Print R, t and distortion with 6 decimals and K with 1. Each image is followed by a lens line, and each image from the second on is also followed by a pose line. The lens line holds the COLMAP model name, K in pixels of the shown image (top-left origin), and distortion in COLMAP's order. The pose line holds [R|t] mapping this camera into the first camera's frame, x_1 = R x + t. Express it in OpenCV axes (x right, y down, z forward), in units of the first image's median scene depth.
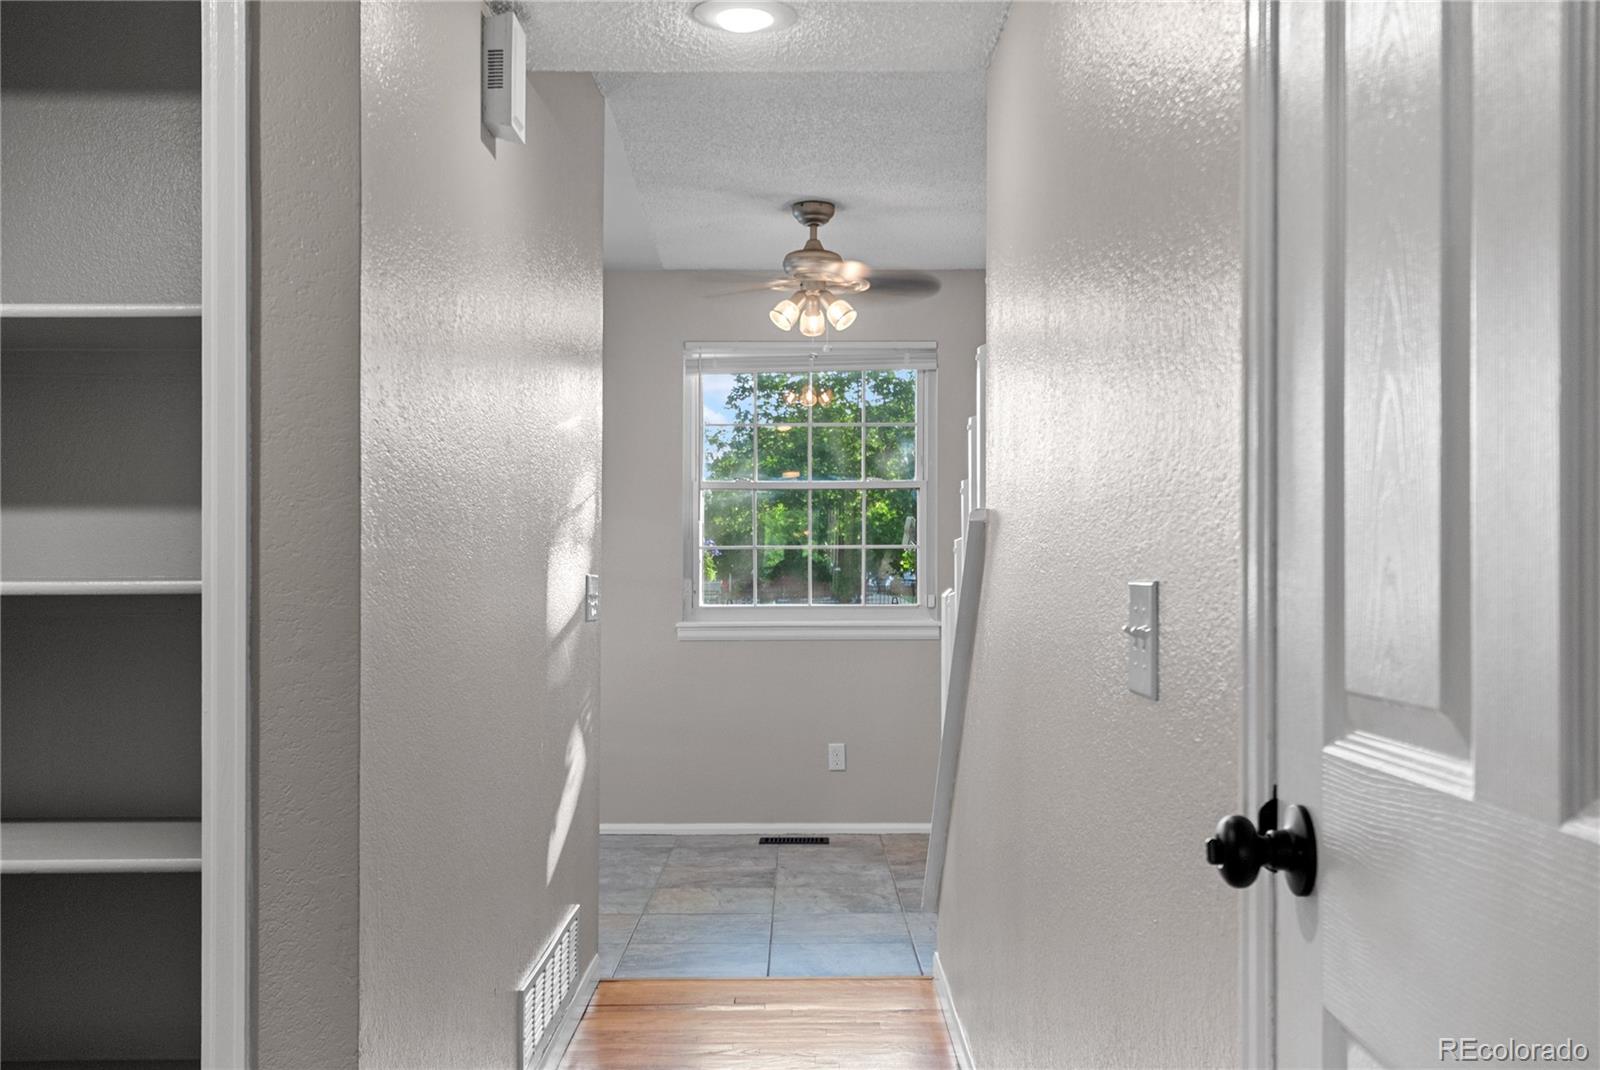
lens RADIAL K [[1628.3, 0, 804.6], [0, 1628.3, 567.4], [0, 0, 1]] dist [0.023086, 0.004899]
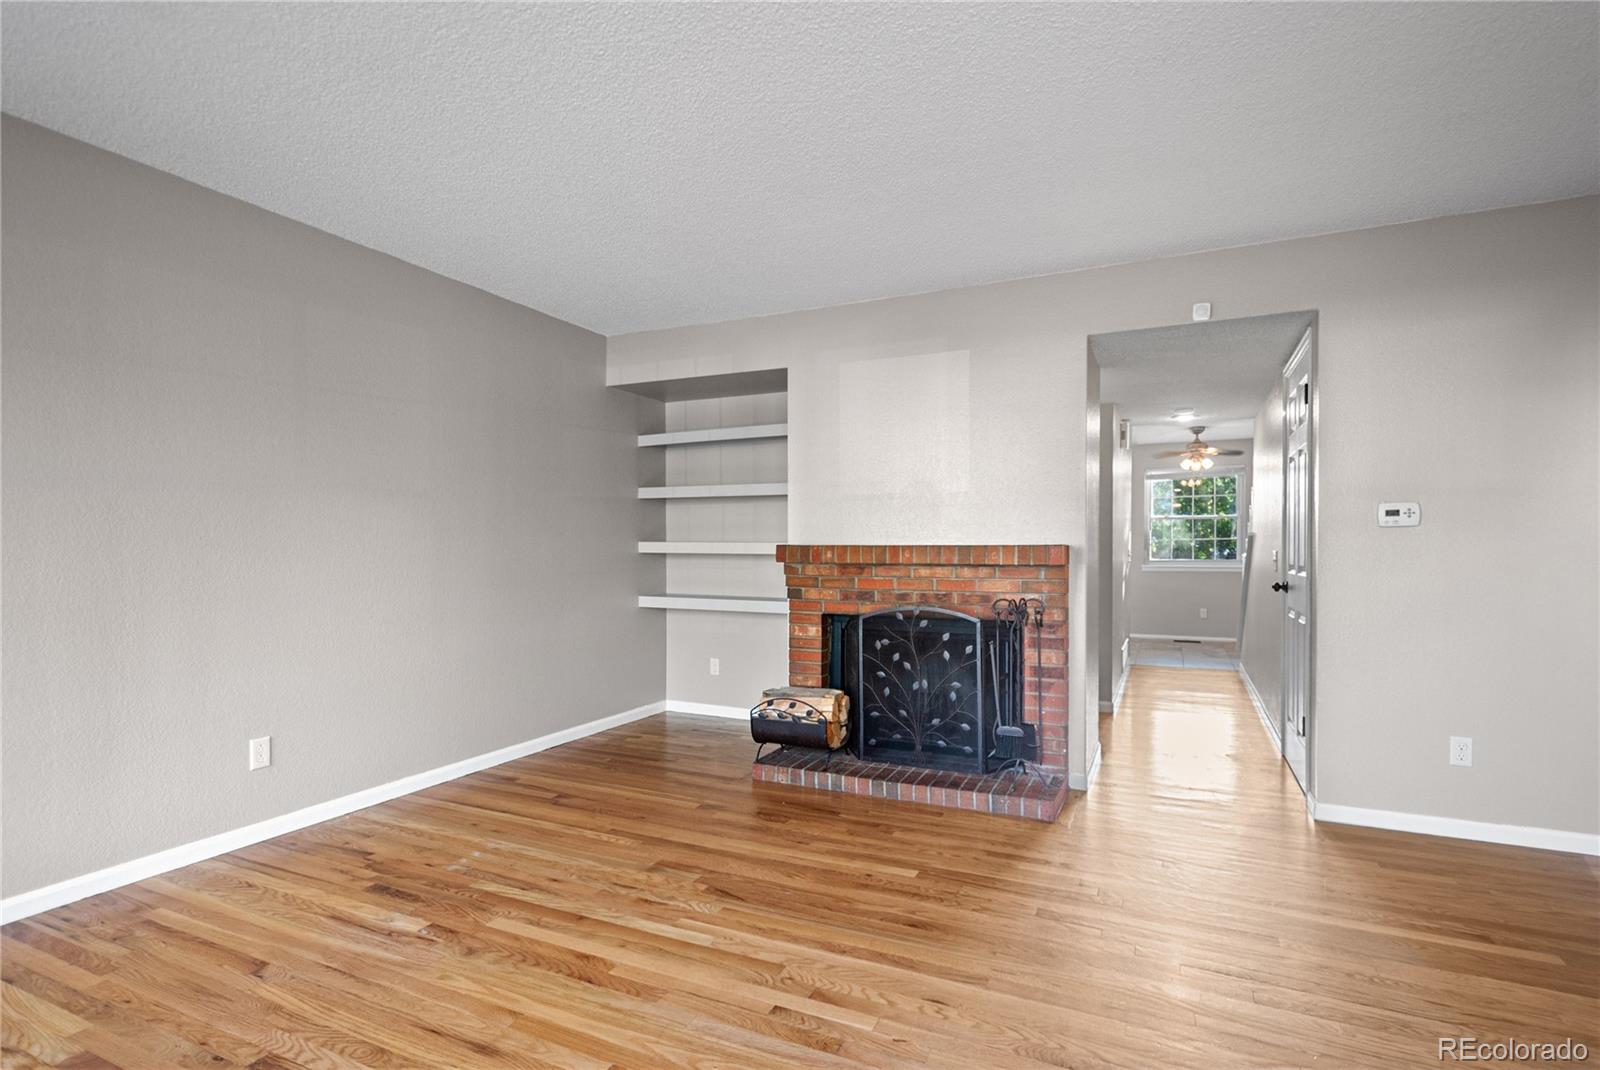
lens RADIAL K [[792.8, 0, 791.0], [0, 792.8, 555.9], [0, 0, 1]] dist [0.018777, -0.000540]
pose [[0.900537, 0.004308, -0.434757, -0.029862], [0.001604, 0.999911, 0.013229, -0.003803], [0.434776, -0.012610, 0.900451, -0.669603]]
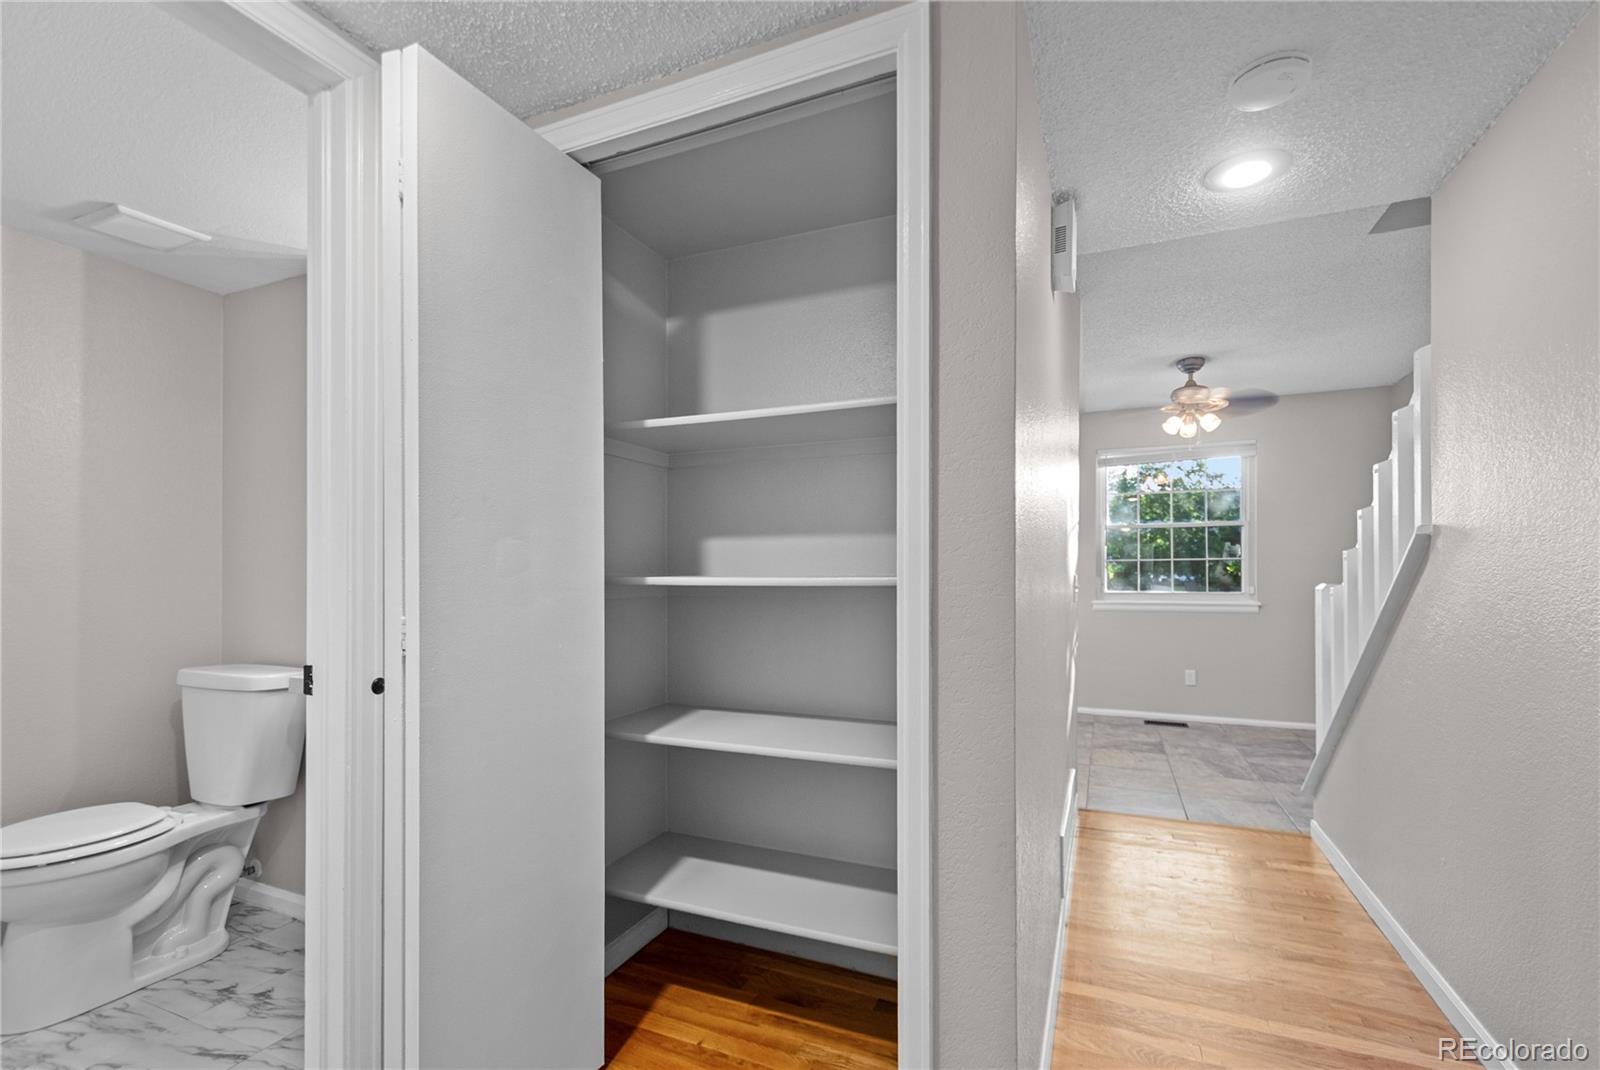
lens RADIAL K [[703.9, 0, 797.2], [0, 703.9, 568.5], [0, 0, 1]] dist [0.002314, 0.000108]
pose [[0.914001, -0.002283, -0.405705, -0.073059], [0.000293, 0.999988, -0.004967, 0.001395], [0.405711, 0.004421, 0.913991, 0.150625]]
